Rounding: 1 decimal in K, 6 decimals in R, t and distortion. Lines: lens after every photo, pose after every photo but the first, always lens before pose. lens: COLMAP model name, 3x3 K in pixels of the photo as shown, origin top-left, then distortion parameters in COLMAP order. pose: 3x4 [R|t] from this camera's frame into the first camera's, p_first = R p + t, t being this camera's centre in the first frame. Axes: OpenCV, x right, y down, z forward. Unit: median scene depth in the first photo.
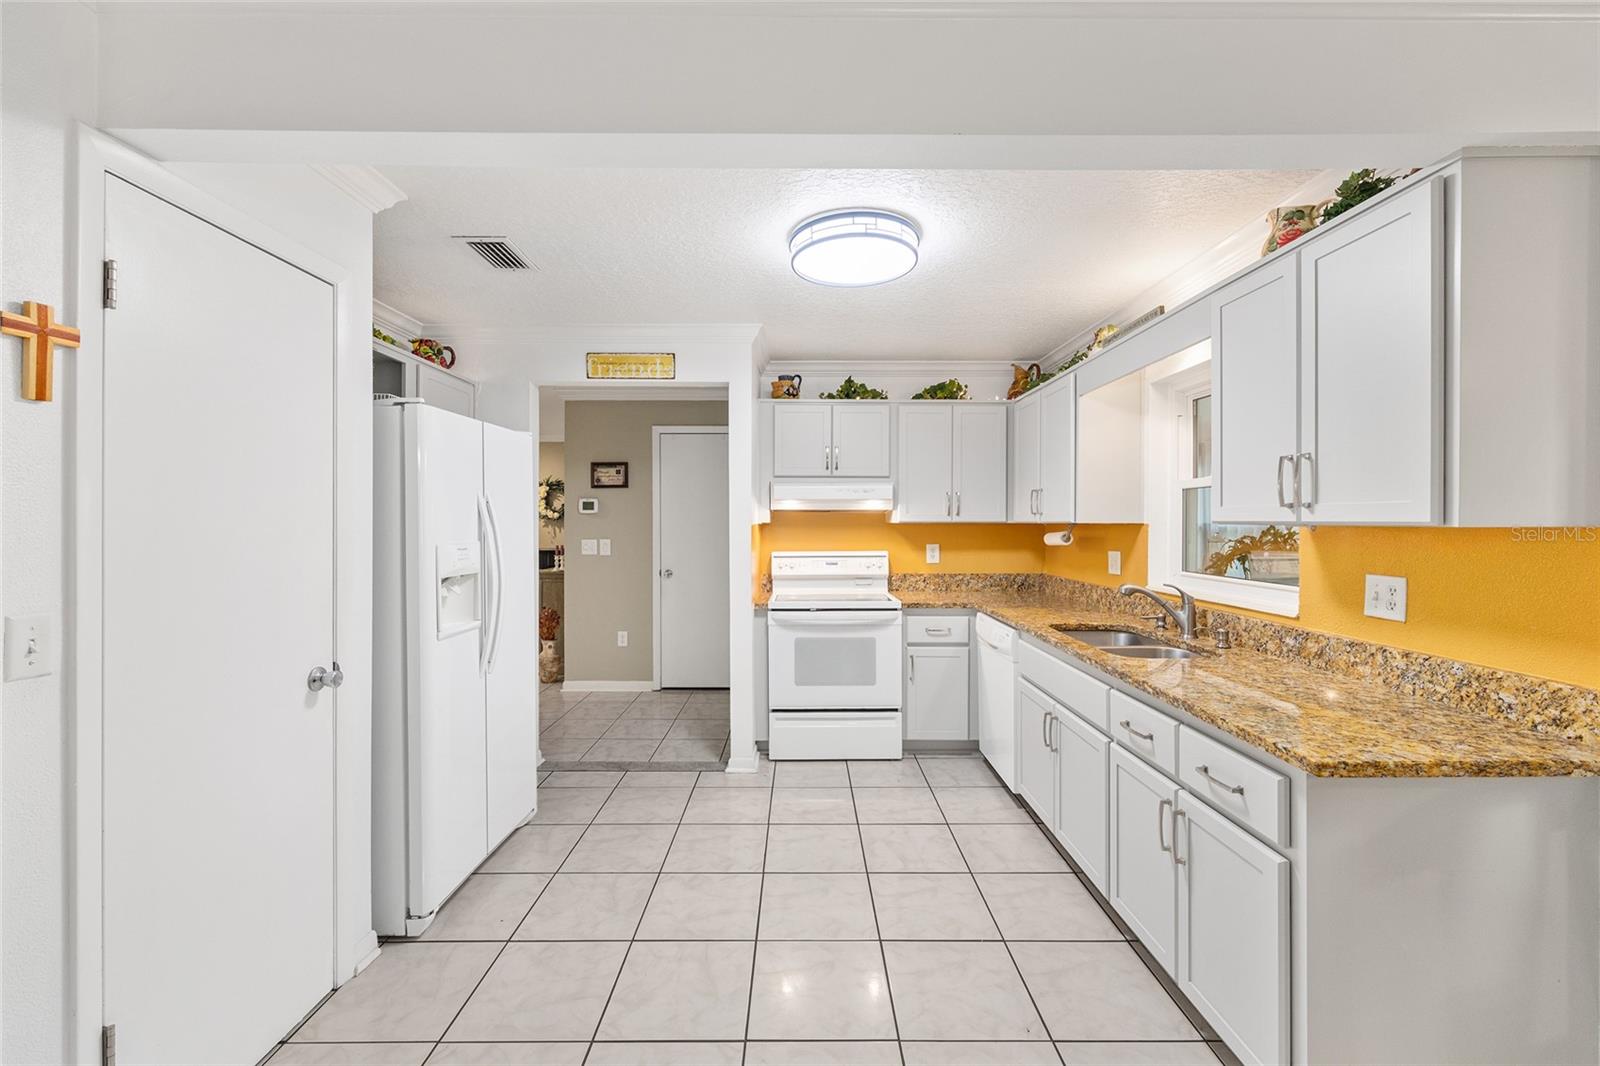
lens RADIAL K [[640.9, 0, 804.1], [0, 640.9, 525.7], [0, 0, 1]] dist [-0.005129, 0.001276]
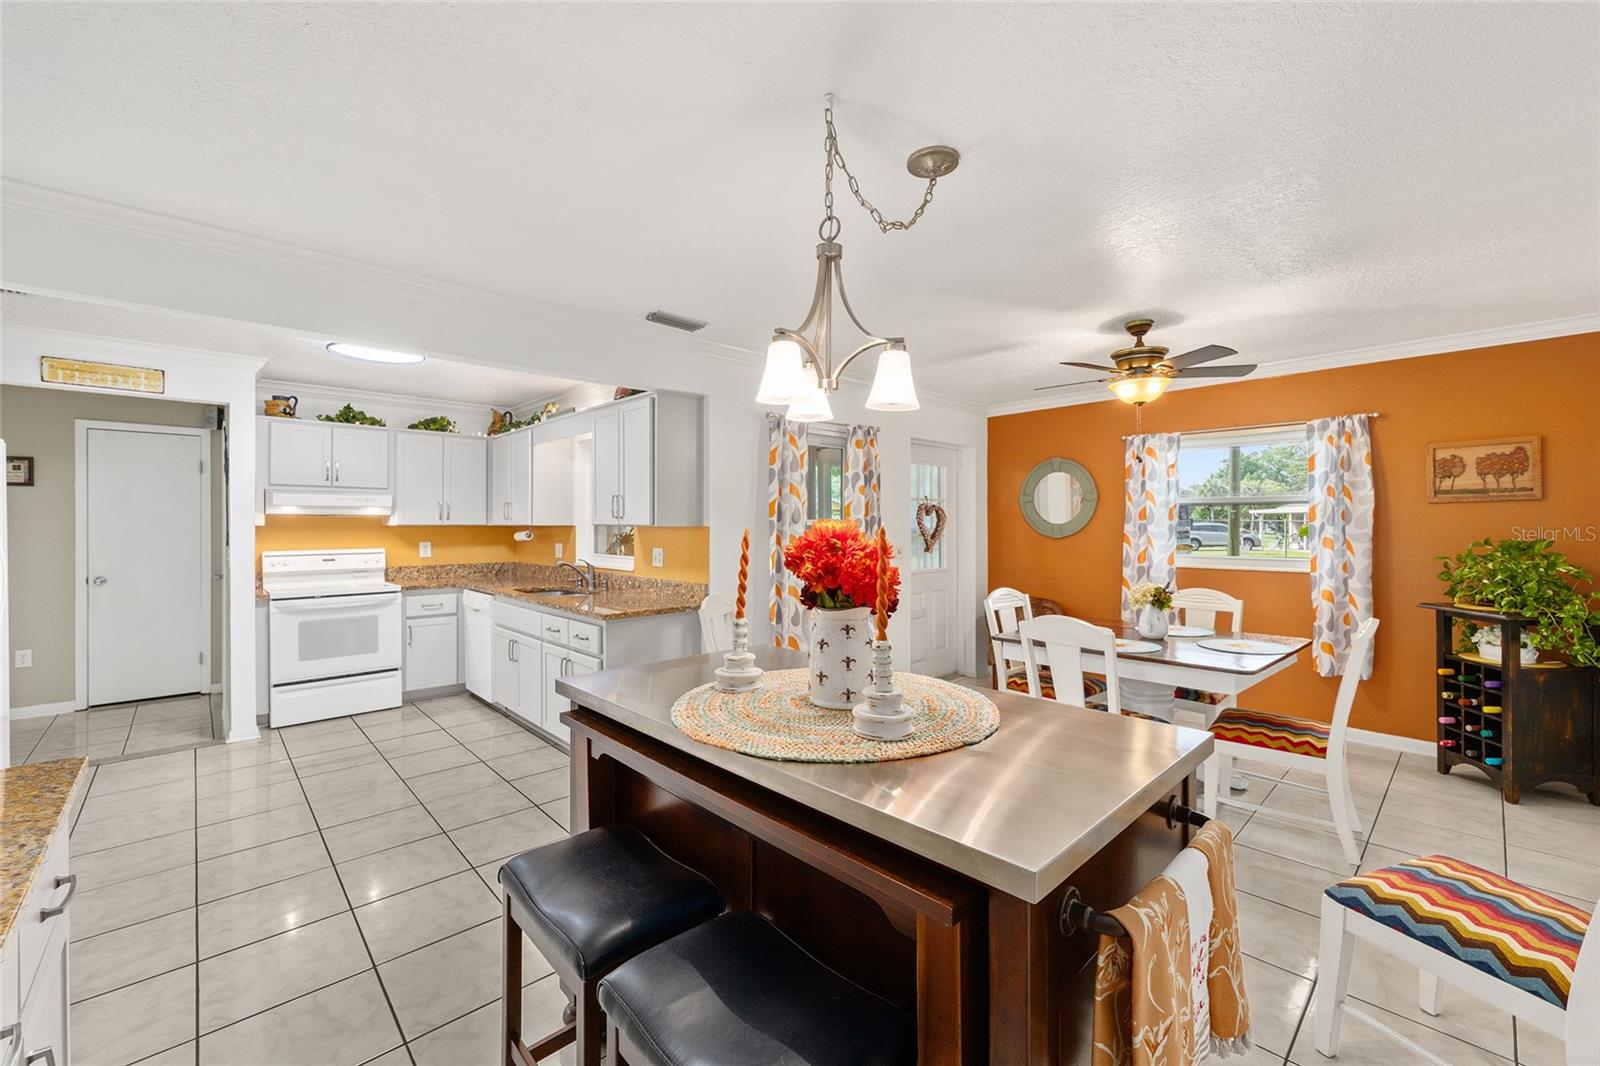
lens RADIAL K [[640.9, 0, 799.5], [0, 640.9, 520.4], [0, 0, 1]] dist [-0.005129, 0.001276]
pose [[0.730840, 0.004186, 0.682536, -0.156467], [0.004405, 0.999931, -0.010850, 0.003269], [-0.682535, 0.010936, 0.730771, -0.551369]]
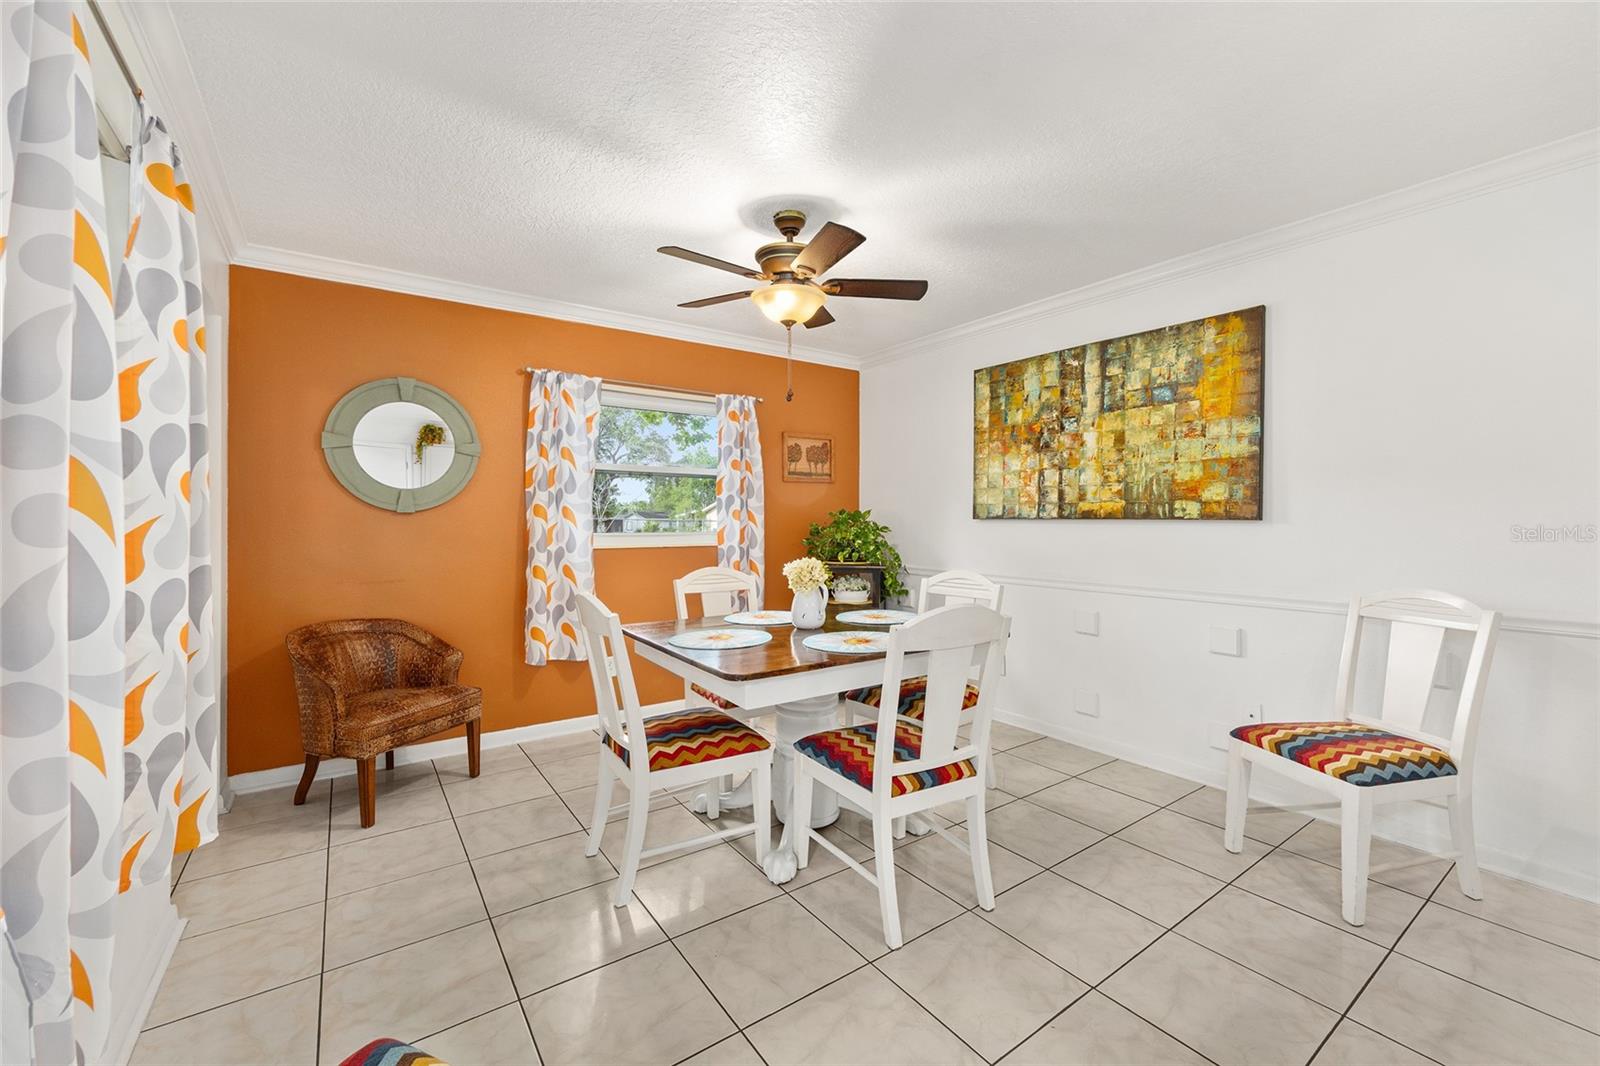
lens RADIAL K [[640.9, 0, 806.2], [0, 640.9, 519.4], [0, 0, 1]] dist [-0.005129, 0.001276]
pose [[-0.574907, 0.004087, 0.818209, 0.284180], [0.004233, 0.999989, -0.002021, 0.048346], [-0.818208, 0.002302, -0.574918, 0.249458]]
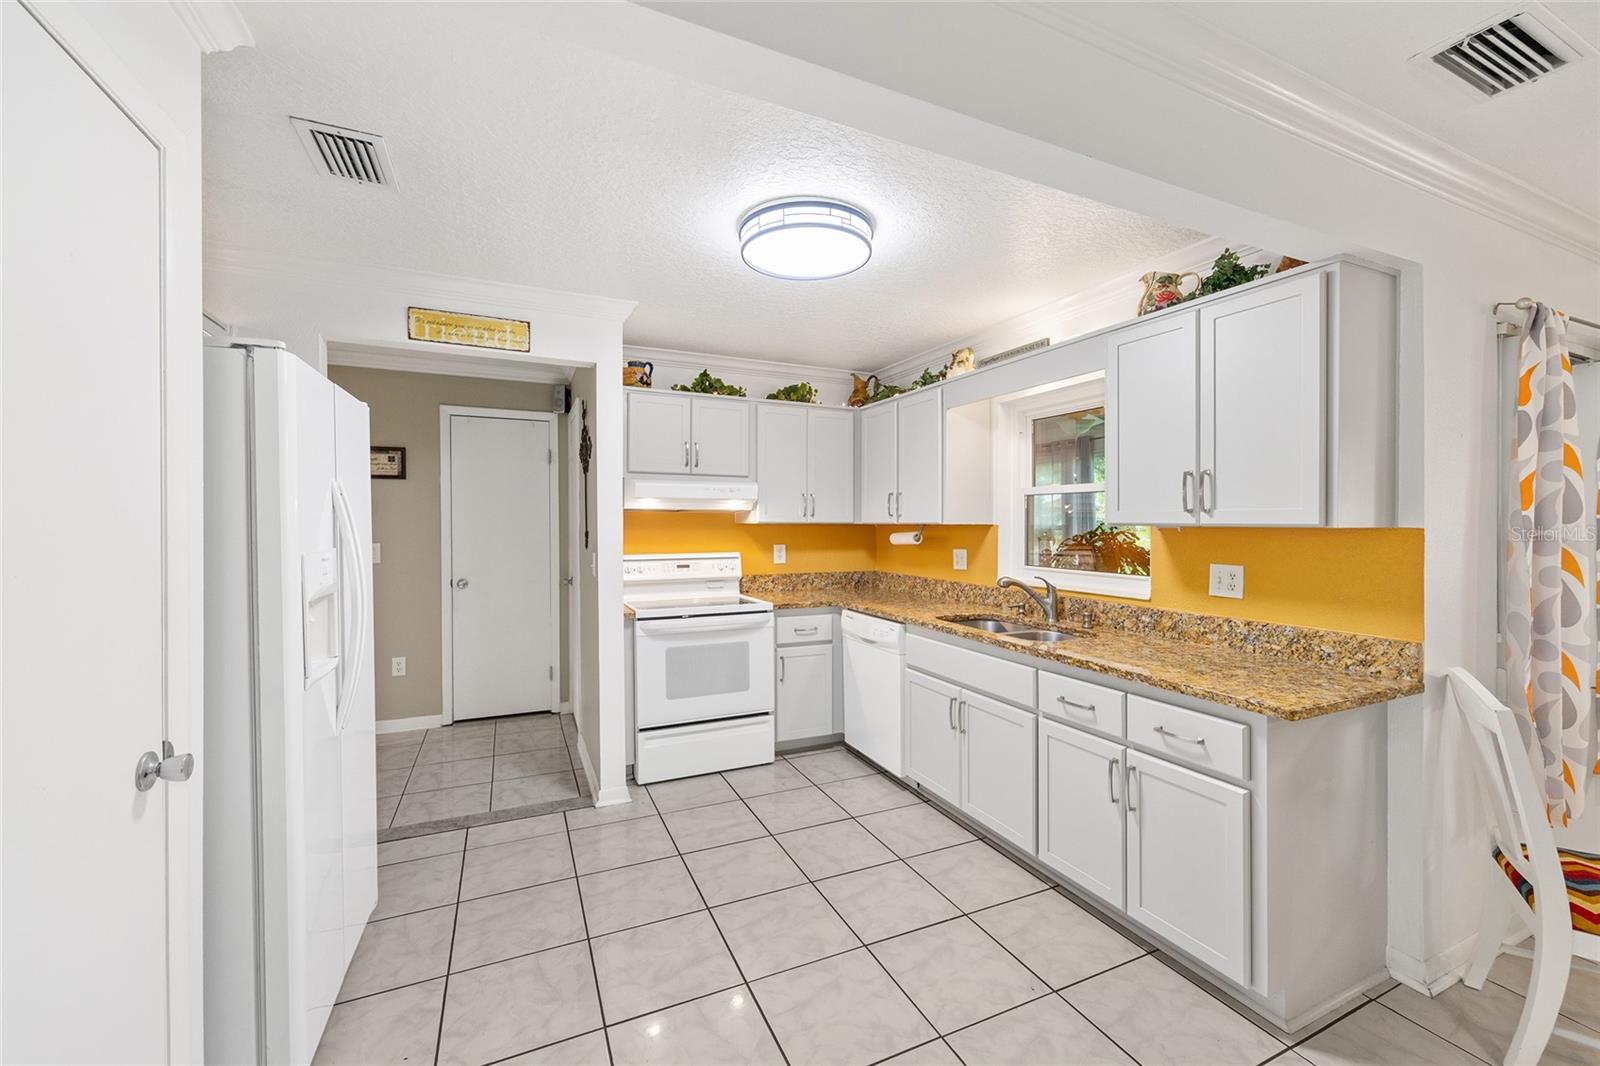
lens RADIAL K [[640.9, 0, 807.1], [0, 640.9, 528.2], [0, 0, 1]] dist [-0.005129, 0.001276]
pose [[0.909628, -0.001233, 0.415423, -0.226968], [-0.000204, 0.999994, 0.003414, -0.000644], [-0.415424, -0.003190, 0.909622, 0.084520]]
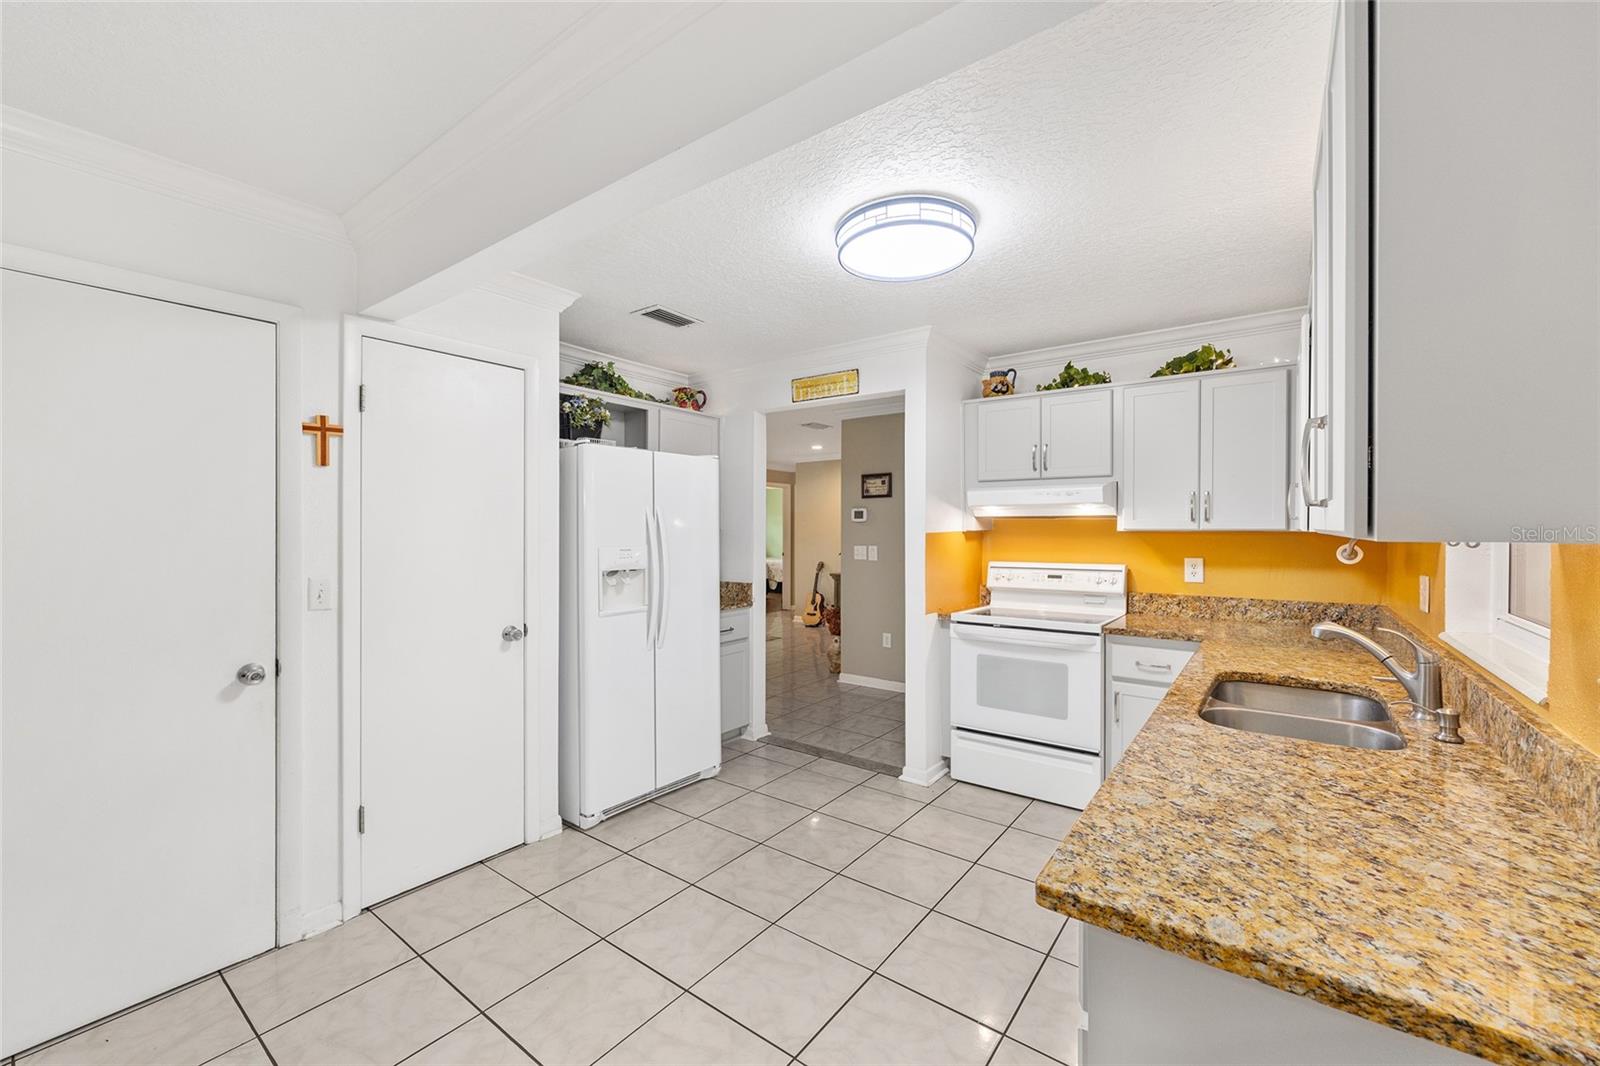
lens RADIAL K [[640.9, 0, 804.2], [0, 640.9, 532.9], [0, 0, 1]] dist [-0.005129, 0.001276]
pose [[0.799170, 0.003742, -0.601094, 0.369919], [-0.004095, 0.999991, 0.000781, -0.000693], [0.601092, 0.001837, 0.799178, 0.111410]]
